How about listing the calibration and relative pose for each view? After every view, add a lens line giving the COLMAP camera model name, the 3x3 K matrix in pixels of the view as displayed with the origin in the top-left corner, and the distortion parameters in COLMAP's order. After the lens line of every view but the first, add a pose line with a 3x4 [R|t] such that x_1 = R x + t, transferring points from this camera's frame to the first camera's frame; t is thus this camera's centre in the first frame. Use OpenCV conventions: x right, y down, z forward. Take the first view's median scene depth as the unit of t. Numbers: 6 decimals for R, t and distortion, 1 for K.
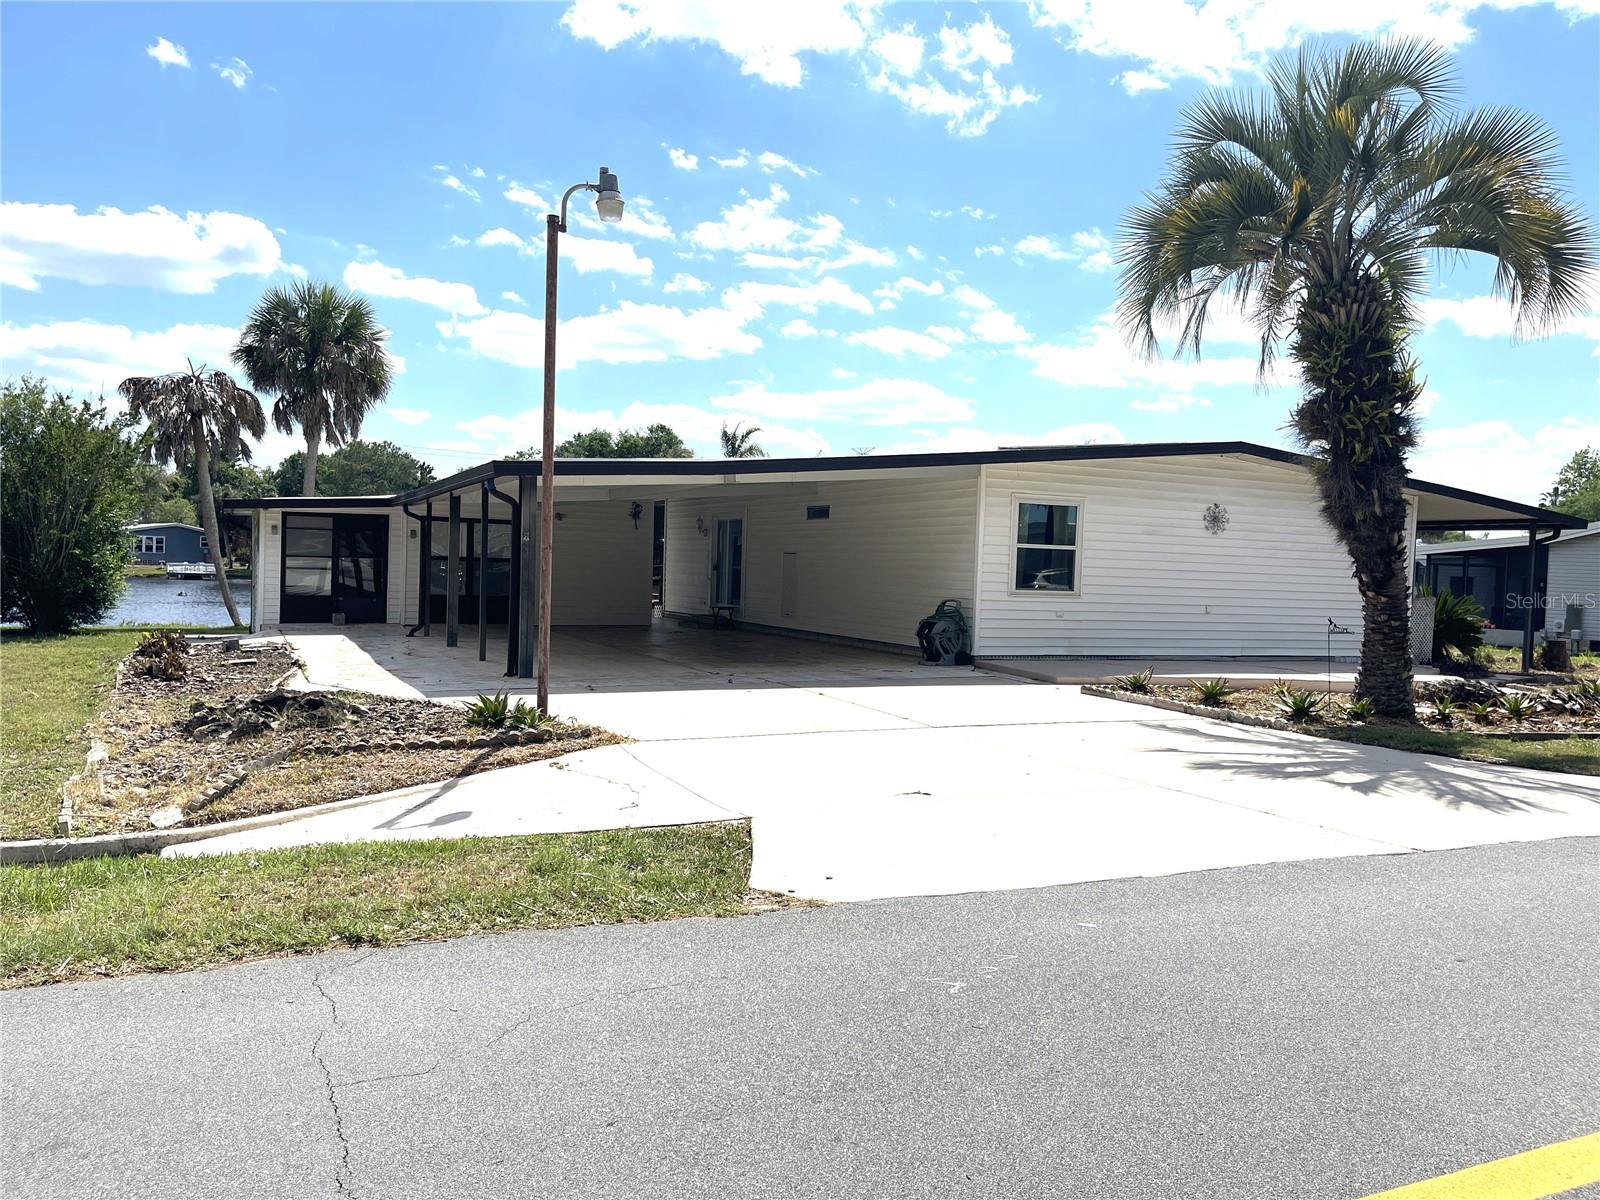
lens RADIAL K [[1203.9, 0, 796.7], [0, 1203.9, 600.3], [0, 0, 1]] dist [0.075286, -0.099857]
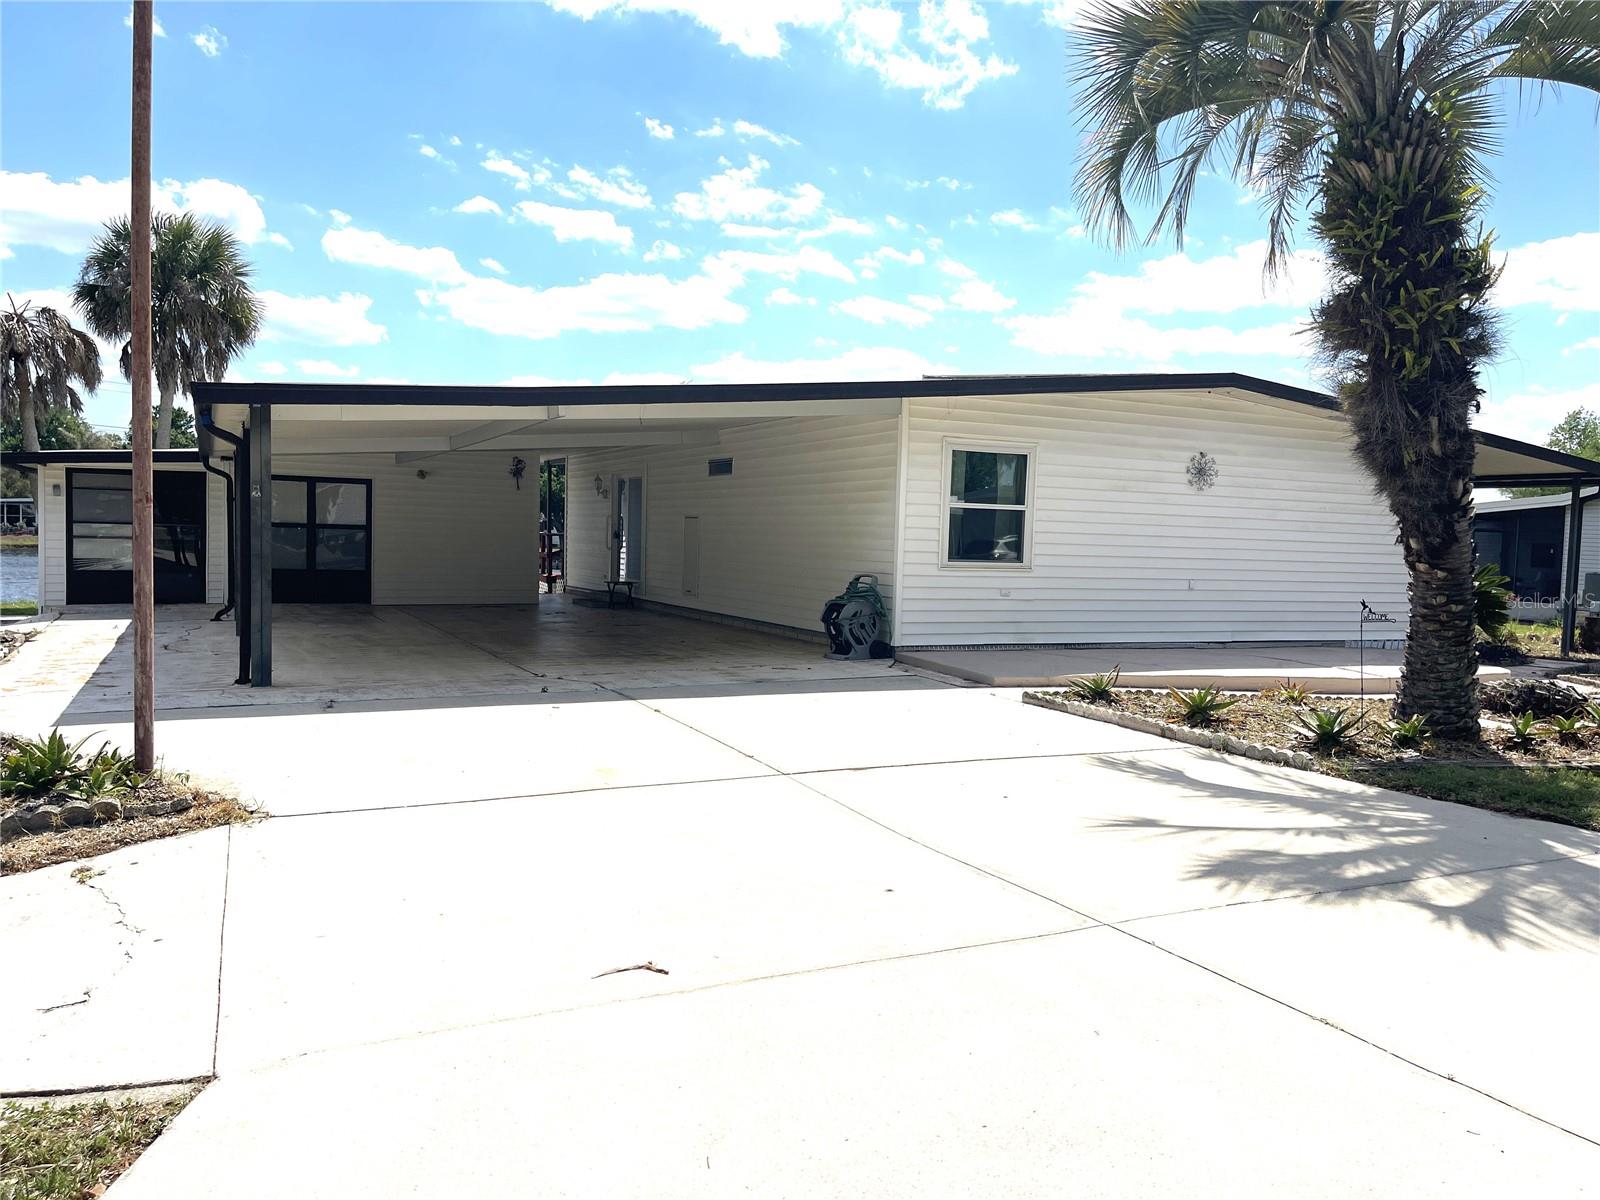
lens RADIAL K [[1203.9, 0, 803.1], [0, 1203.9, 602.6], [0, 0, 1]] dist [0.075286, -0.099857]
pose [[0.999732, -0.004768, 0.022653, 0.082984], [0.004148, 0.999618, 0.027334, -0.004485], [-0.022774, -0.027233, 0.999370, 0.262835]]
